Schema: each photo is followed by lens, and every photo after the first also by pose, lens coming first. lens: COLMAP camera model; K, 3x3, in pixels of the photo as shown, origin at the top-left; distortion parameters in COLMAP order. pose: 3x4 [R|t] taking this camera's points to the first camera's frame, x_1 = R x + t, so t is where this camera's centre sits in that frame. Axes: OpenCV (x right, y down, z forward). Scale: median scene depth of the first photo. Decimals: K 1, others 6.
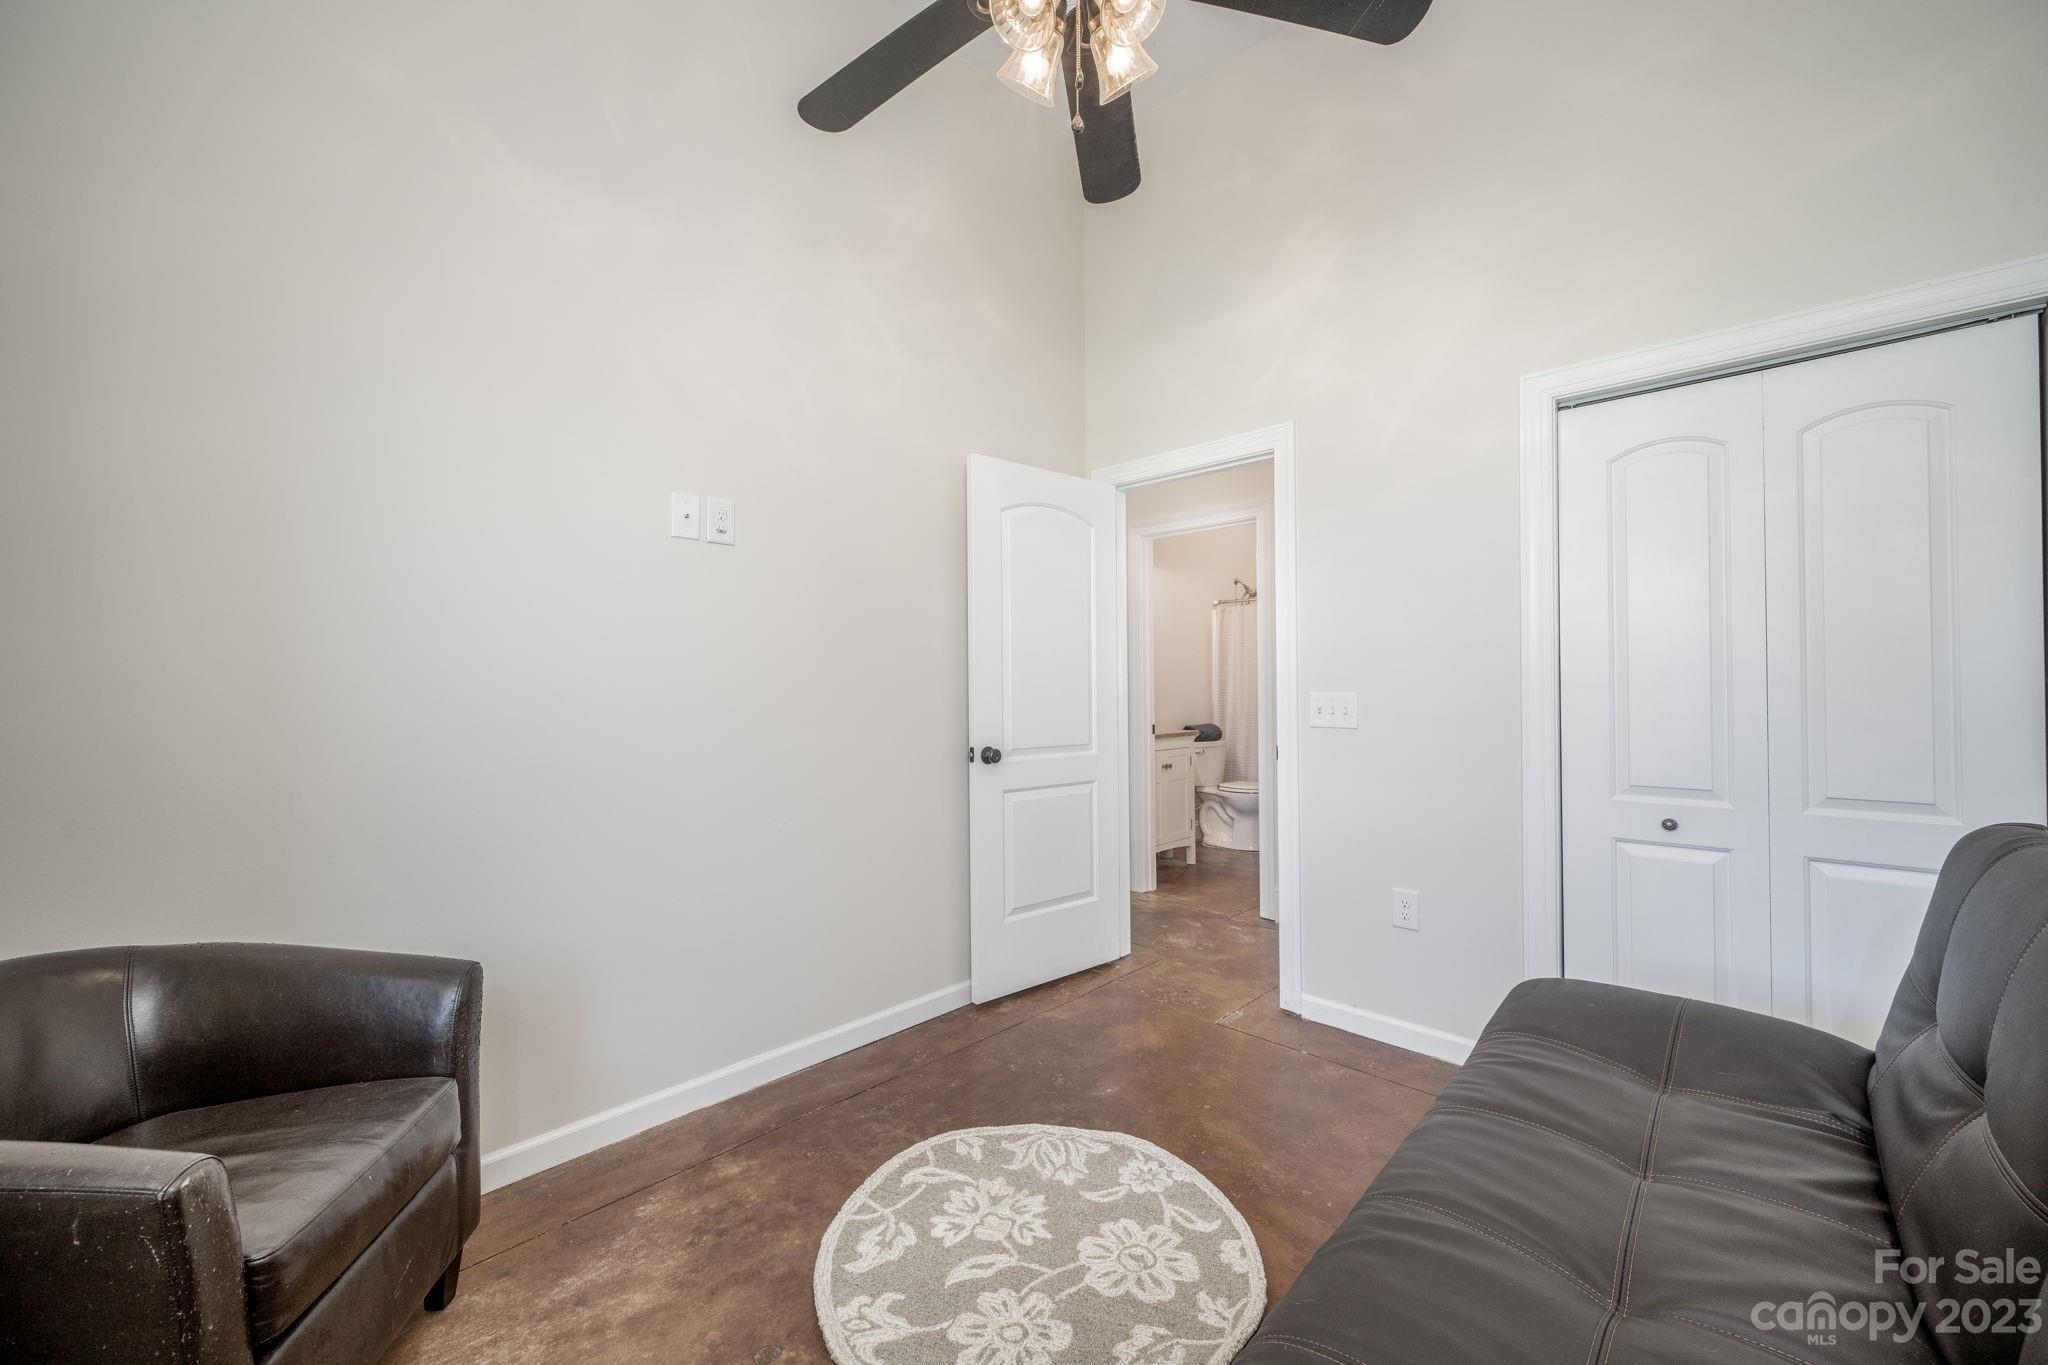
lens RADIAL K [[803.3, 0, 1028.6], [0, 803.3, 697.4], [0, 0, 1]] dist [0.000633, -0.000097]
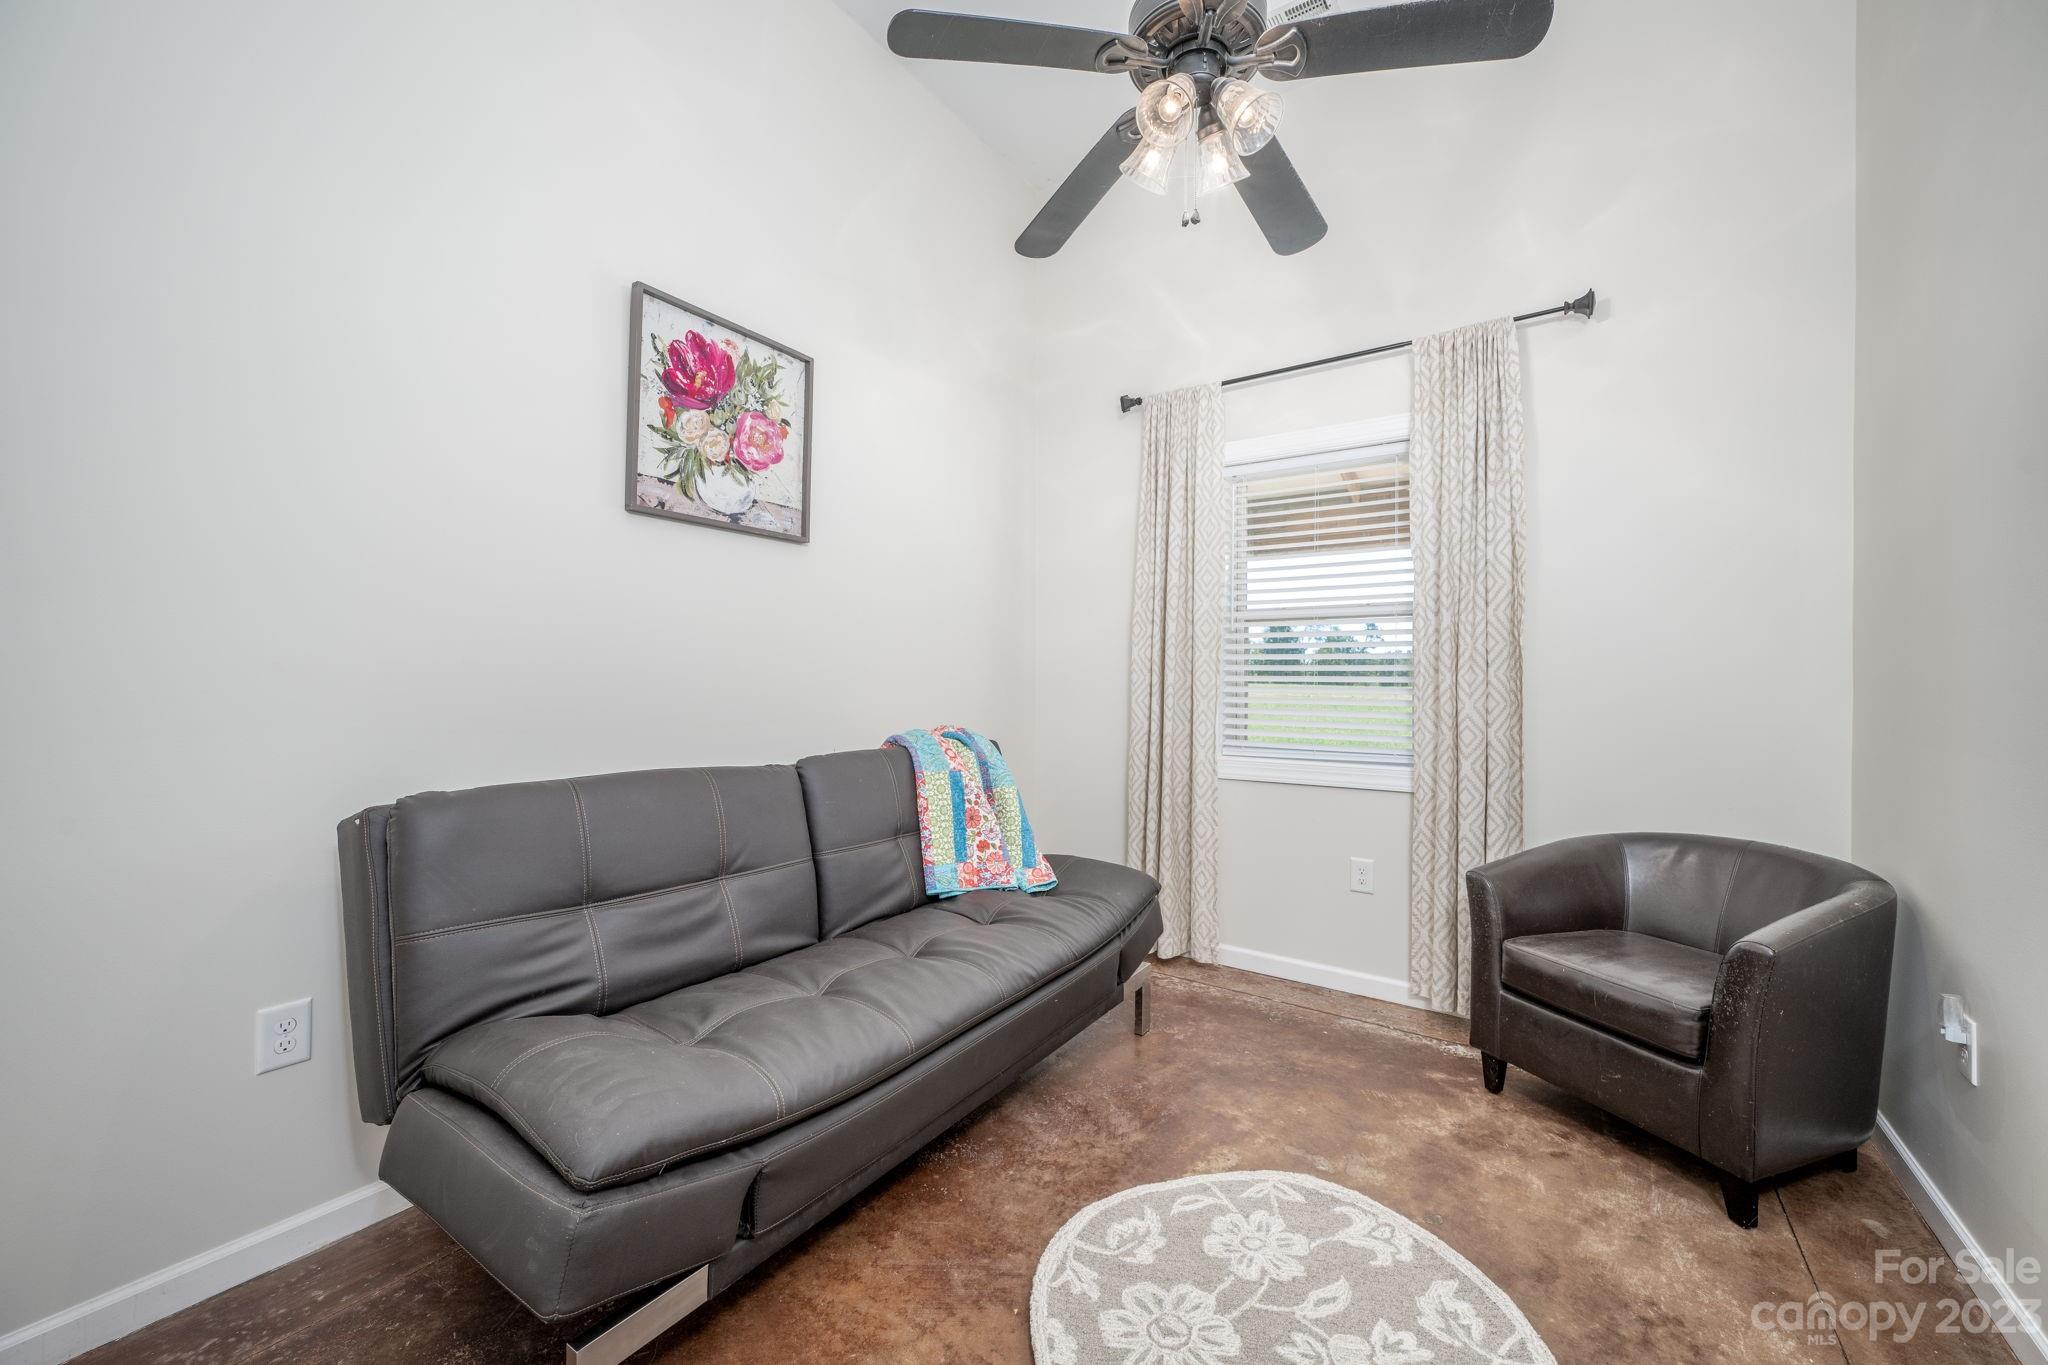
lens RADIAL K [[799.3, 0, 1024.0], [0, 799.3, 682.5], [0, 0, 1]] dist [0.001183, 0.000313]
pose [[-0.987406, -0.001408, -0.158200, 0.416014], [-0.003112, 0.999940, 0.010523, -0.020862], [0.158176, 0.010883, -0.987351, 1.766143]]
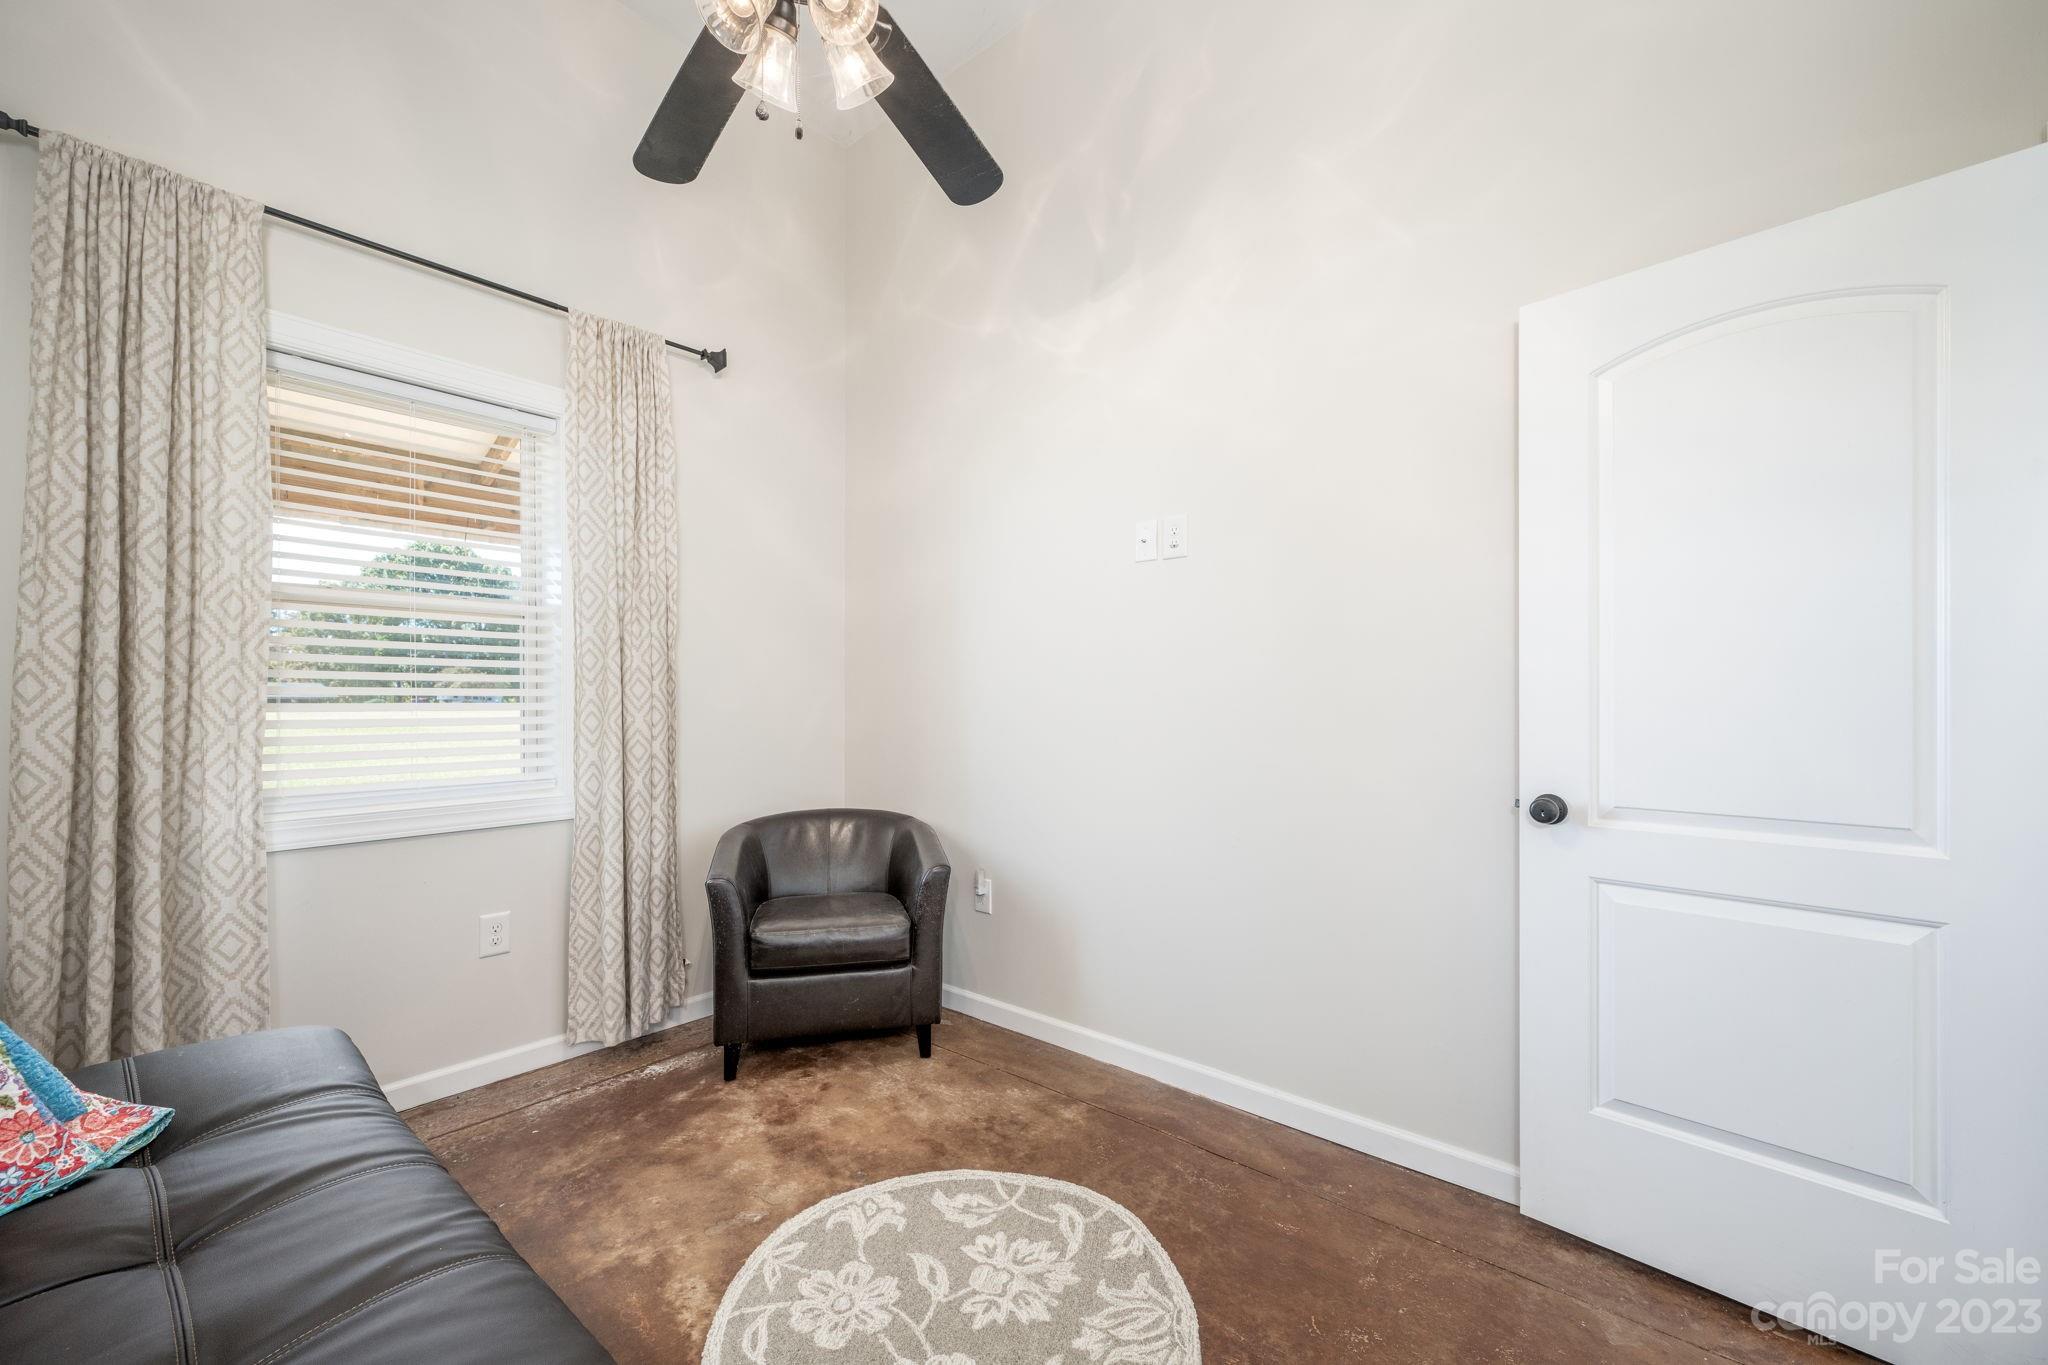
lens RADIAL K [[810.9, 0, 1022.2], [0, 810.9, 708.1], [0, 0, 1]] dist [0.000740, -0.000050]
pose [[0.052480, 0.016763, -0.998481, 0.897402], [-0.007913, 0.999835, 0.016370, -0.014440], [0.998591, 0.007042, 0.052604, 1.001745]]
